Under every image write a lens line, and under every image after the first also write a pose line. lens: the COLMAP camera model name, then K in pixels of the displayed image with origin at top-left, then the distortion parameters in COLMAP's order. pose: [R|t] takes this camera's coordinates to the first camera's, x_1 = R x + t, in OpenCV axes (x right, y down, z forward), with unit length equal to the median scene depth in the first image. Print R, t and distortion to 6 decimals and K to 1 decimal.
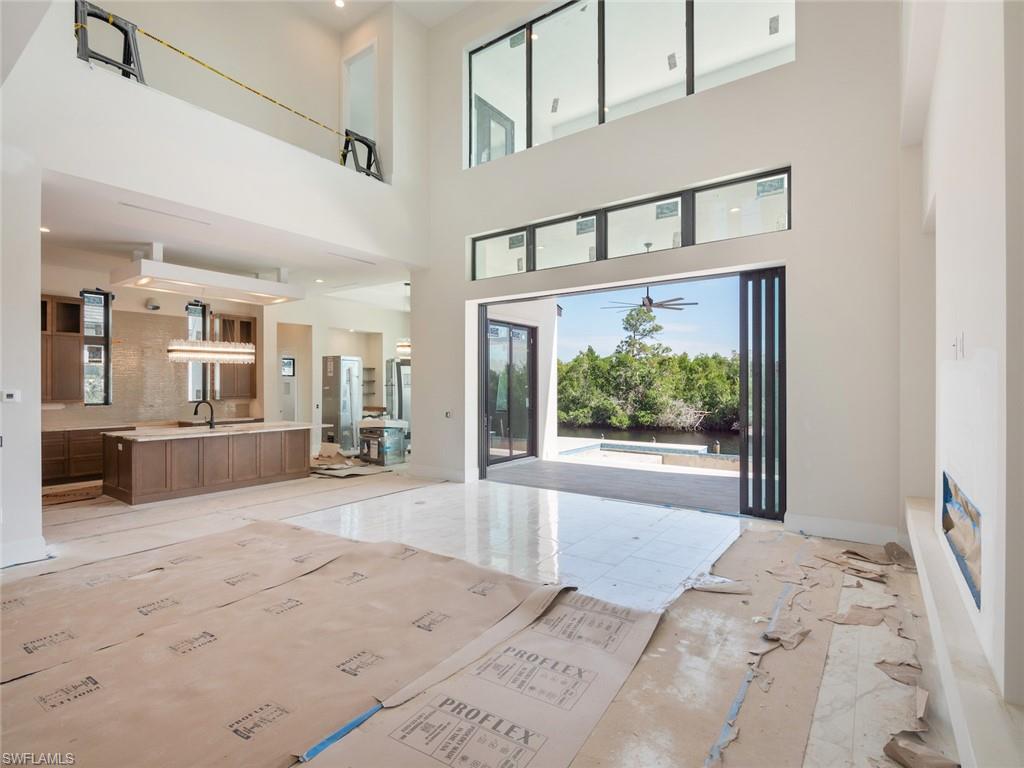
lens RADIAL K [[486.7, 0, 510.4], [0, 486.7, 385.1], [0, 0, 1]] dist [-0.004228, -0.004257]
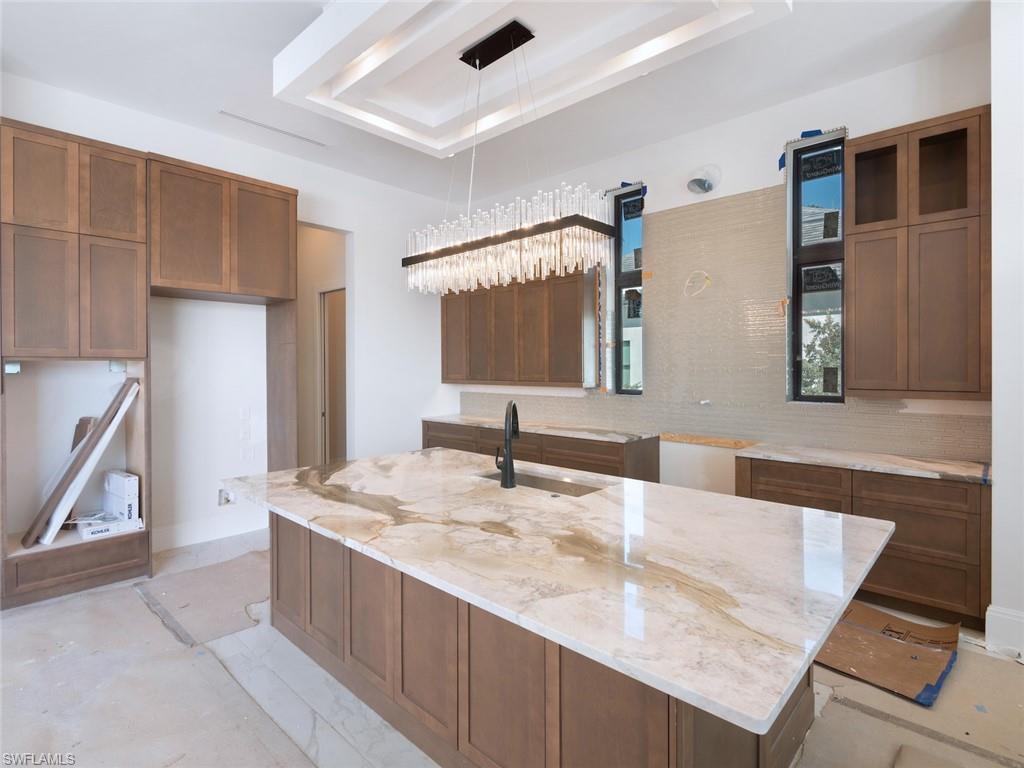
lens RADIAL K [[516.8, 0, 516.6], [0, 516.8, 369.0], [0, 0, 1]] dist [0.001349, -0.003635]
pose [[-0.129801, 0.004003, -0.991532, -0.198112], [0.001153, 0.999992, 0.003887, 0.008406], [0.991539, -0.000639, -0.129804, 0.753915]]
